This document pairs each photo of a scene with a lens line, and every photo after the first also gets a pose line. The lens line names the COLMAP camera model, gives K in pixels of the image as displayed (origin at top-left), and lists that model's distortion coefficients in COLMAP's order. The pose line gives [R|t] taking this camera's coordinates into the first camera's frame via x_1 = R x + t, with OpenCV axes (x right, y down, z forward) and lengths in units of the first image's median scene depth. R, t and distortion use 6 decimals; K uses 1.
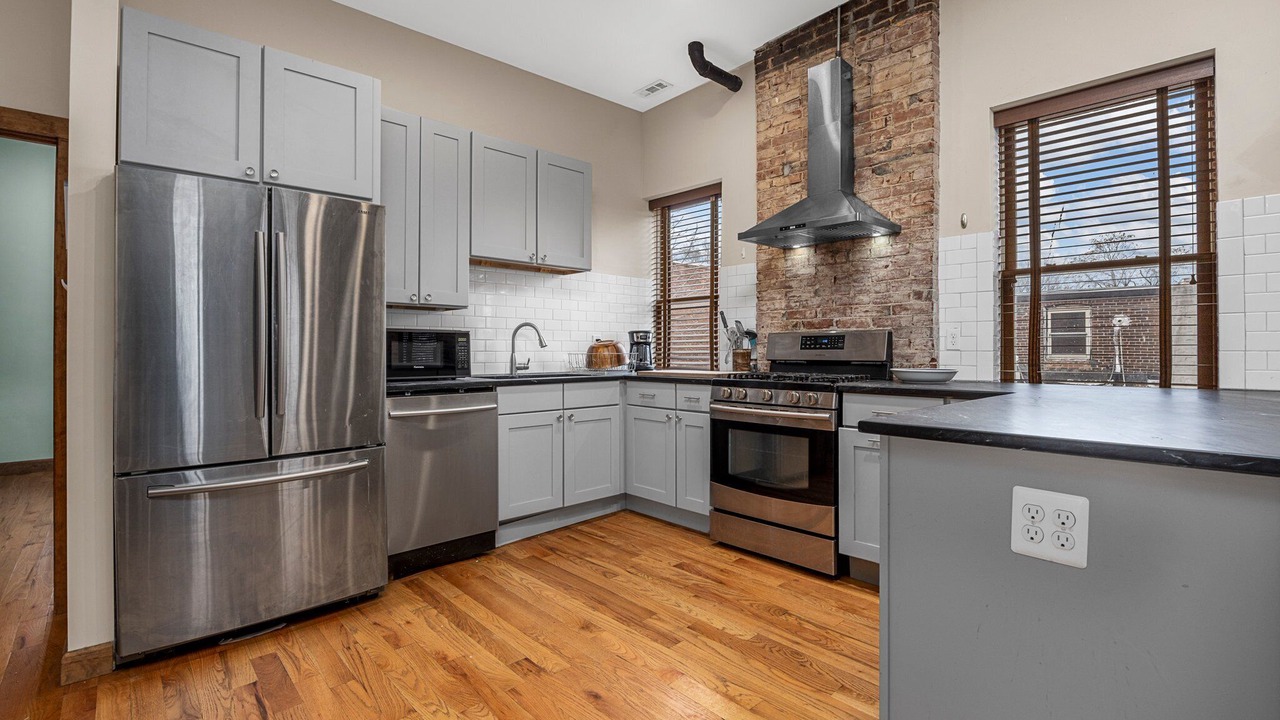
lens RADIAL K [[571.4, 0, 646.2], [0, 571.4, 349.4], [0, 0, 1]] dist [-0.017603, -0.000054]
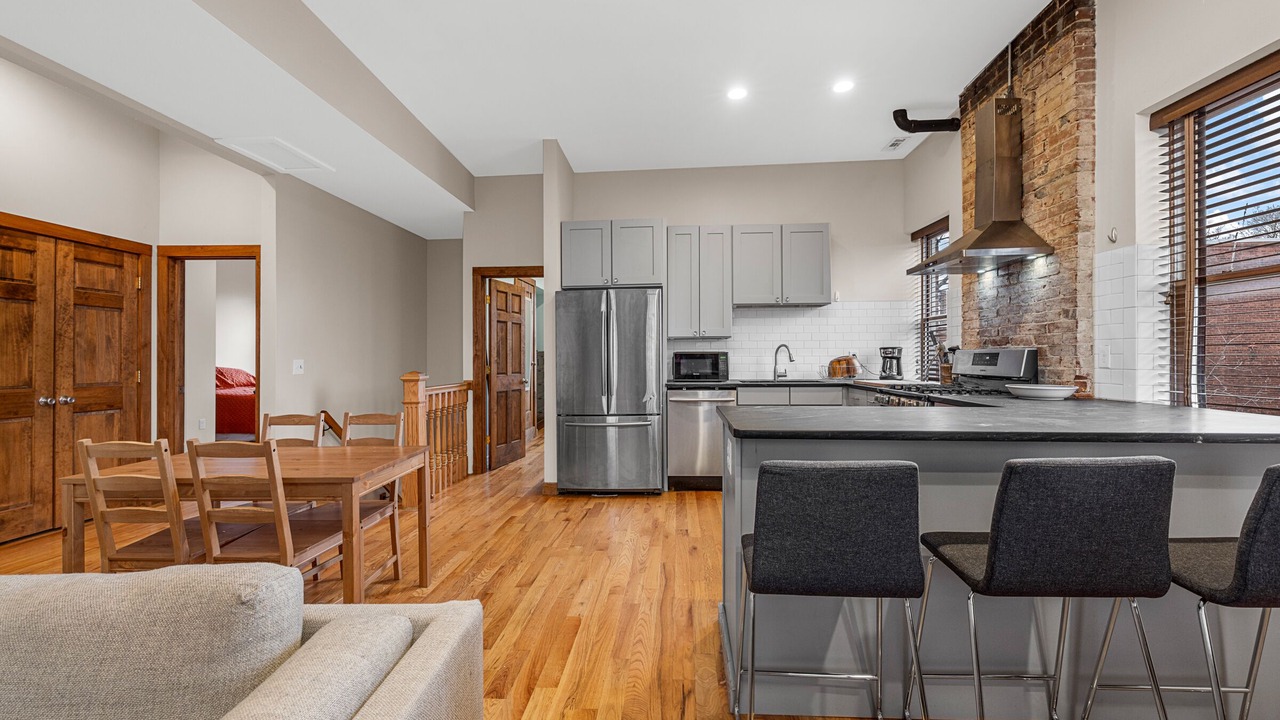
lens RADIAL K [[533.5, 0, 640.6], [0, 533.5, 357.1], [0, 0, 1]] dist [0.000922, 0.000095]
pose [[0.678176, -0.002471, -0.734895, 0.628460], [0.004233, 0.999991, 0.000544, -0.019959], [0.734887, -0.003479, 0.678181, -0.199313]]
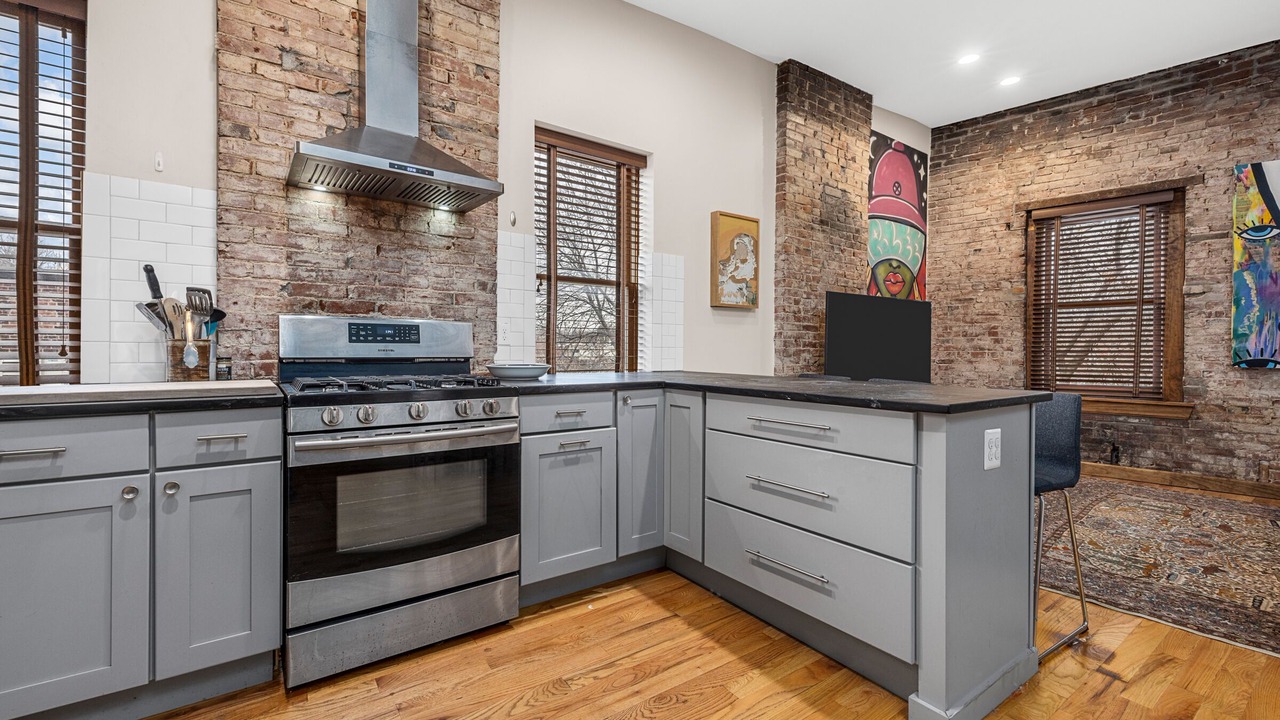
lens RADIAL K [[533.5, 0, 640.6], [0, 533.5, 357.1], [0, 0, 1]] dist [0.000922, 0.000095]
pose [[0.135043, -0.015633, 0.990716, -0.337477], [-0.010202, 0.999801, 0.017167, 0.003362], [-0.990787, -0.012425, 0.134857, 0.590794]]
